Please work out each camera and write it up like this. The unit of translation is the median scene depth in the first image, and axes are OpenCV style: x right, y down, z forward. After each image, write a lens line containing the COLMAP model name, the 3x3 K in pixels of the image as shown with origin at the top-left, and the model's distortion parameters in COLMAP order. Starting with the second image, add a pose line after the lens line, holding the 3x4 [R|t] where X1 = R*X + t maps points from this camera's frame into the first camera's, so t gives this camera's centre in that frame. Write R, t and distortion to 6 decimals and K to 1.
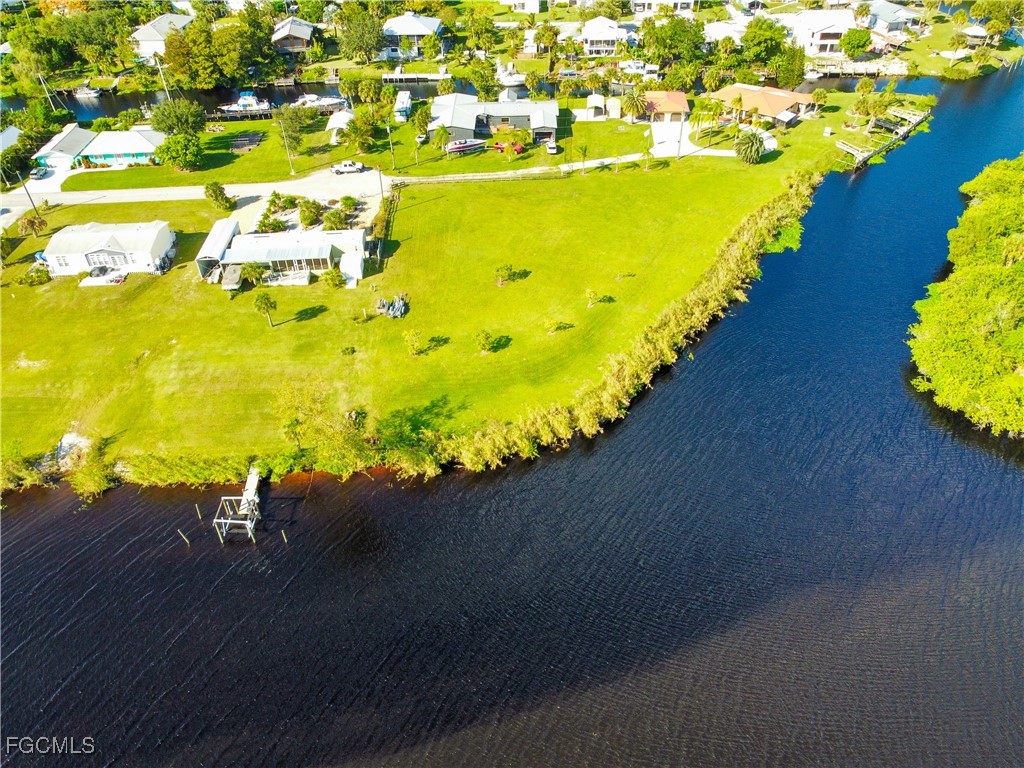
lens RADIAL K [[777.7, 0, 517.7], [0, 777.7, 384.0], [0, 0, 1]] dist [0.003929, -0.005924]
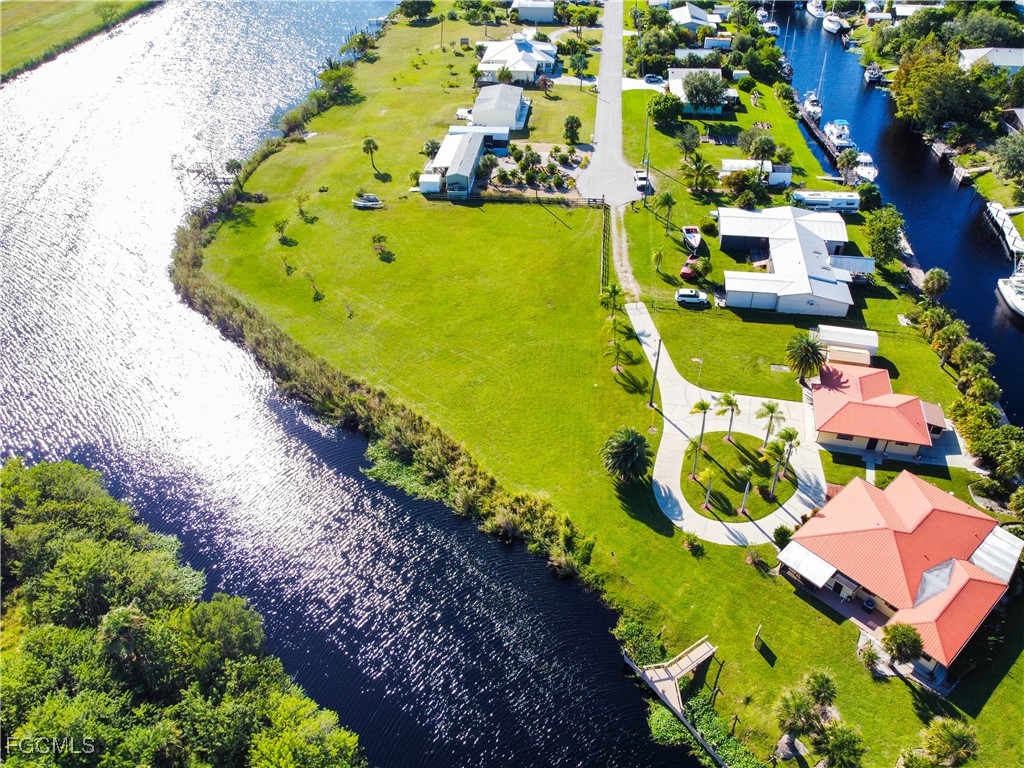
lens RADIAL K [[777.7, 0, 517.7], [0, 777.7, 384.0], [0, 0, 1]] dist [0.003929, -0.005924]
pose [[-0.161665, 0.635298, -0.755156, 0.708157], [-0.598083, 0.545600, 0.587041, -0.619966], [0.784959, 0.546550, 0.291757, 0.735257]]
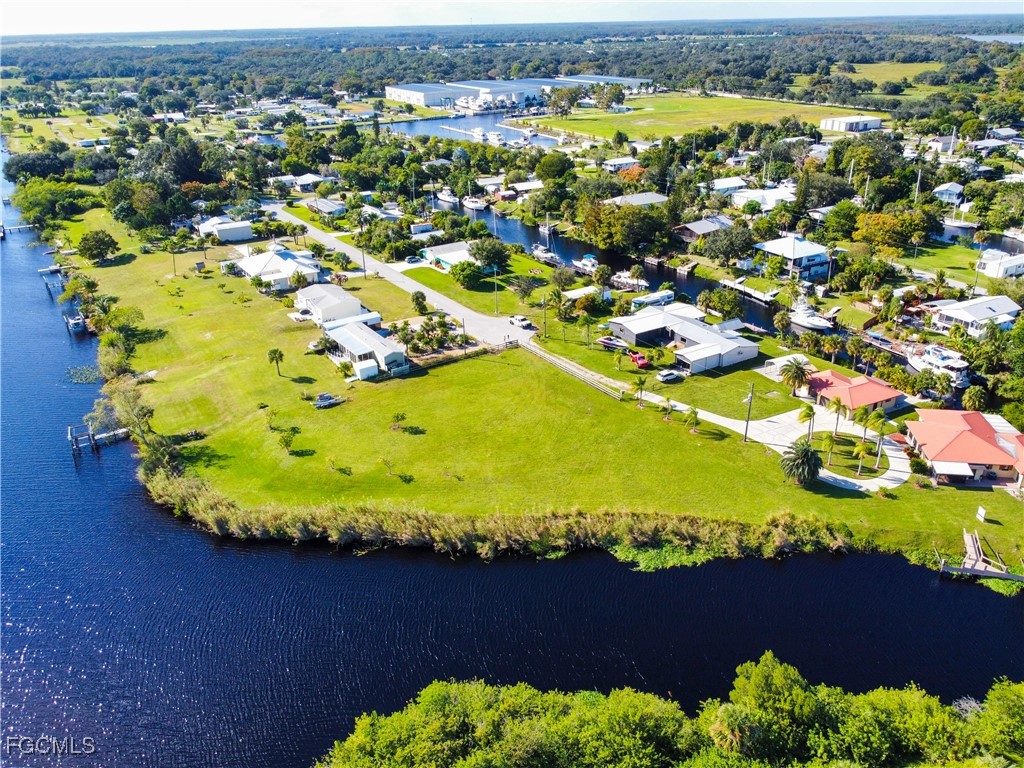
lens RADIAL K [[777.7, 0, 517.7], [0, 777.7, 384.0], [0, 0, 1]] dist [0.003929, -0.005924]
pose [[0.509204, 0.373382, -0.775433, 0.709529], [-0.530808, 0.845468, 0.058539, -0.266351], [0.677461, 0.381798, 0.628710, 0.309758]]
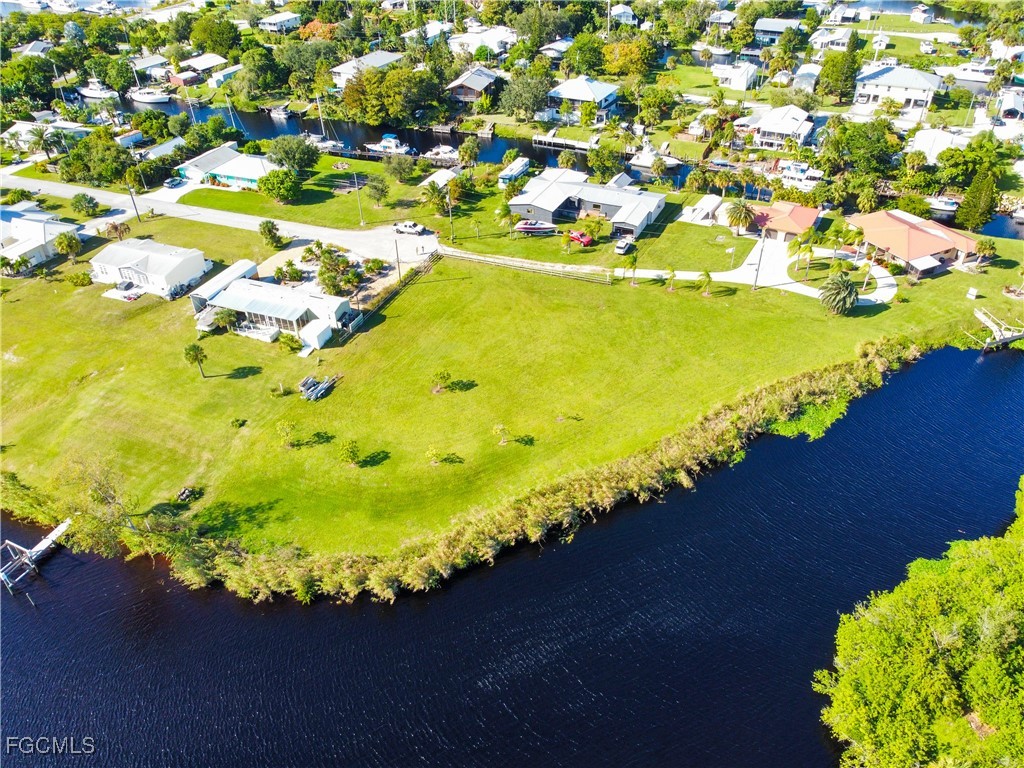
lens RADIAL K [[777.7, 0, 517.7], [0, 777.7, 384.0], [0, 0, 1]] dist [0.003929, -0.005924]
pose [[0.906726, 0.250399, -0.339336, 0.291527], [-0.263472, 0.964635, 0.007799, -0.131825], [0.329289, 0.082334, 0.940633, 0.133919]]
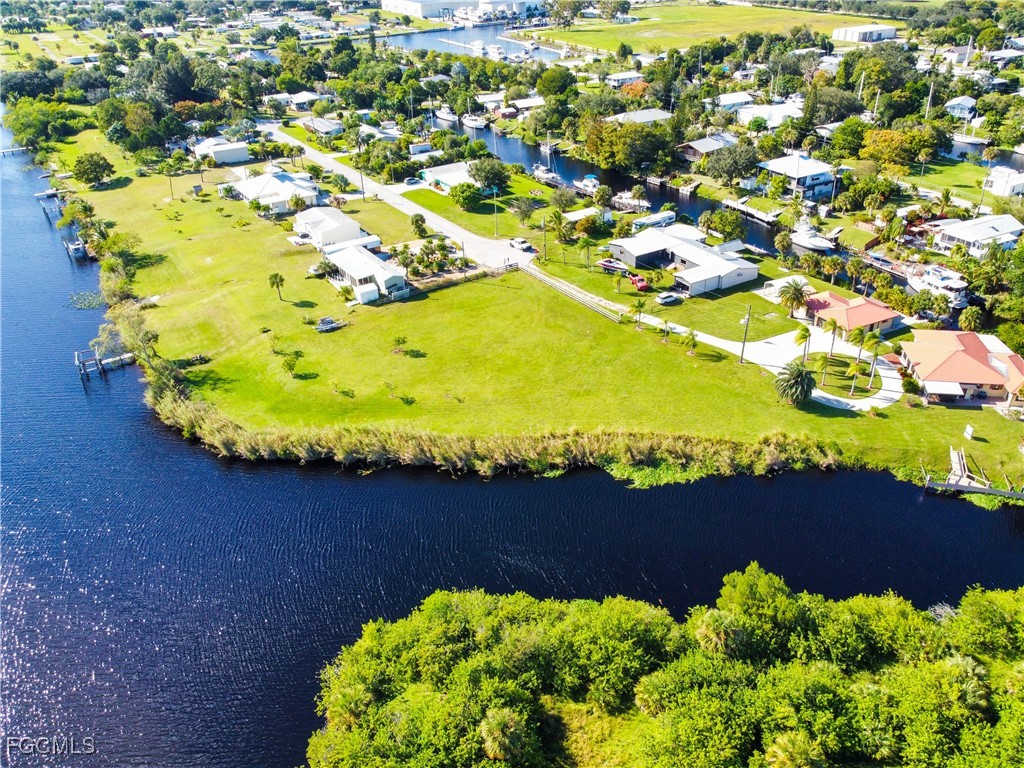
lens RADIAL K [[777.7, 0, 517.7], [0, 777.7, 384.0], [0, 0, 1]] dist [0.003929, -0.005924]
pose [[0.507614, 0.445427, -0.737511, 0.720935], [-0.525653, 0.838333, 0.144523, -0.269967], [0.682654, 0.314312, 0.659690, 0.305852]]
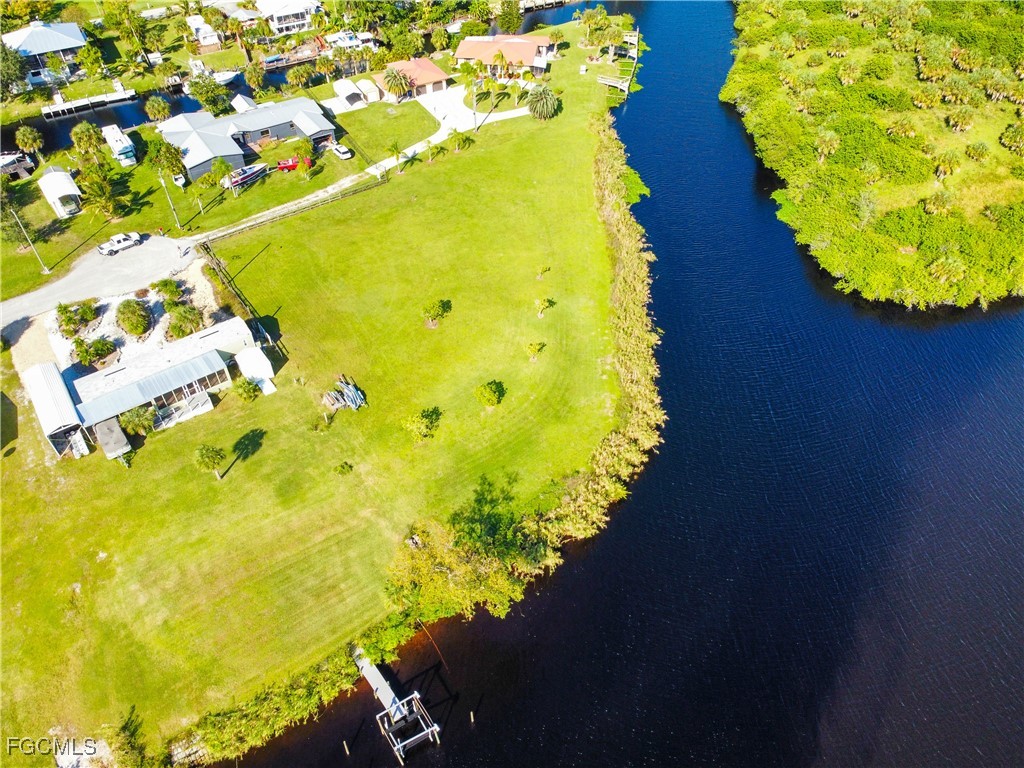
lens RADIAL K [[777.7, 0, 517.7], [0, 777.7, 384.0], [0, 0, 1]] dist [0.003929, -0.005924]
pose [[0.839014, -0.367491, 0.401256, -0.250265], [0.336430, 0.929967, 0.148247, -0.128959], [-0.427634, 0.010613, 0.903889, 0.126660]]
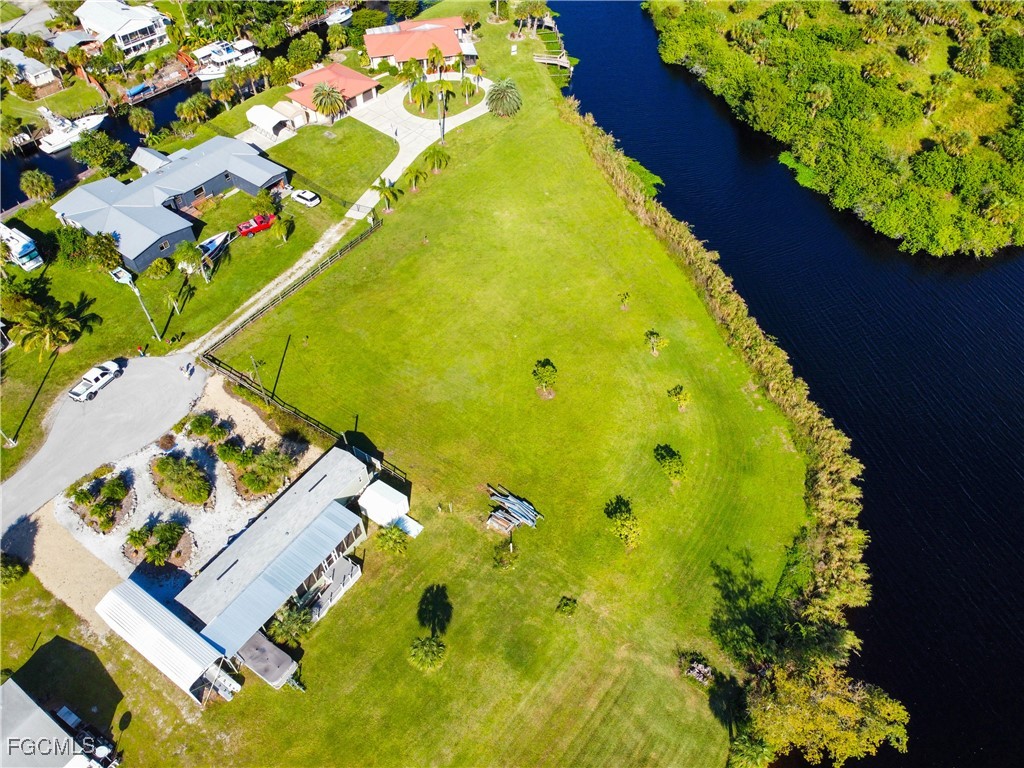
lens RADIAL K [[777.7, 0, 517.7], [0, 777.7, 384.0], [0, 0, 1]] dist [0.003929, -0.005924]
pose [[0.609722, -0.573612, 0.546999, -0.351223], [0.493846, 0.814721, 0.303885, -0.298607], [-0.619964, 0.084848, 0.780029, 0.334287]]
